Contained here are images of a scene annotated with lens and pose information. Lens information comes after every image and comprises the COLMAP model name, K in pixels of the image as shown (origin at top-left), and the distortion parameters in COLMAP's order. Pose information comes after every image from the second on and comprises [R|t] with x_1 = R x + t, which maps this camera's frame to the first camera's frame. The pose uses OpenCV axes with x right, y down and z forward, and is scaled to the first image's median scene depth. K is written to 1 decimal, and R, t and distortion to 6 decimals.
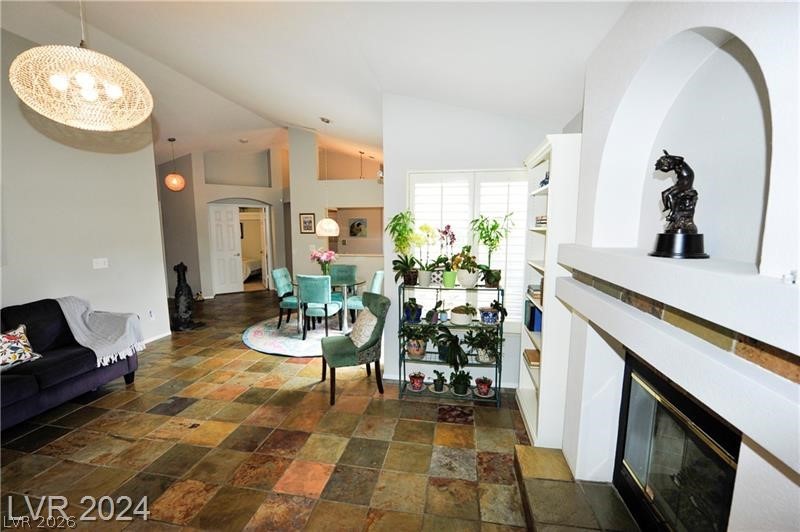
lens RADIAL K [[346.9, 0, 398.7], [0, 346.9, 270.7], [0, 0, 1]] dist [-0.006437, -0.005623]
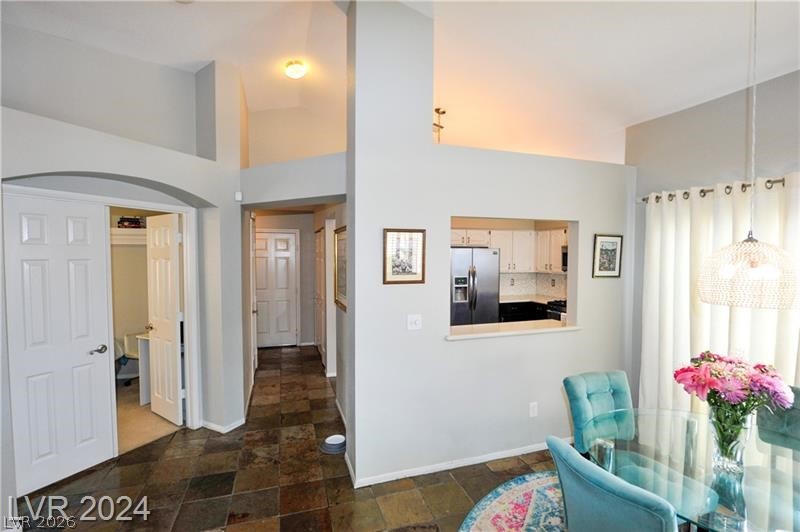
lens RADIAL K [[357.9, 0, 397.9], [0, 357.9, 269.9], [0, 0, 1]] dist [-0.004986, -0.006155]
pose [[0.879159, -0.018349, 0.476176, -0.860890], [0.059827, 0.995602, -0.072094, -0.183717], [-0.472759, 0.091870, 0.876390, 1.300579]]
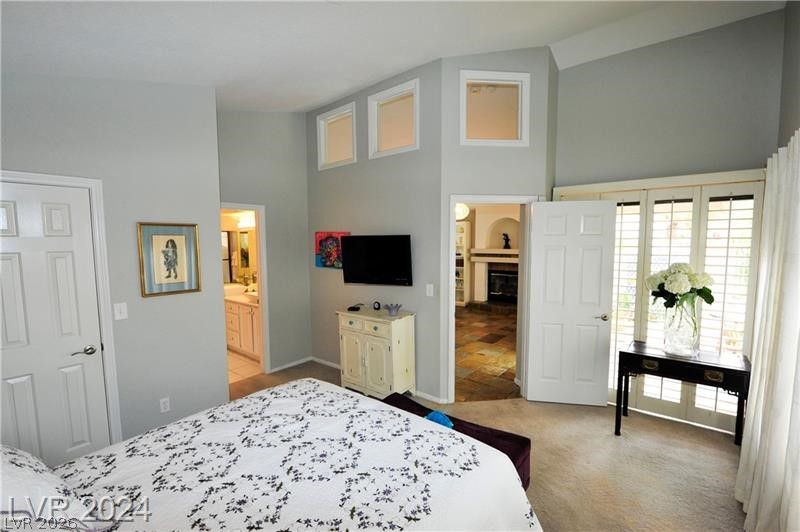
lens RADIAL K [[346.9, 0, 398.7], [0, 346.9, 270.7], [0, 0, 1]] dist [-0.006437, -0.005623]
pose [[0.488089, -0.074316, 0.869624, -2.090815], [0.115938, 0.993059, 0.019793, -0.000232], [-0.865059, 0.091162, 0.493318, -0.149198]]
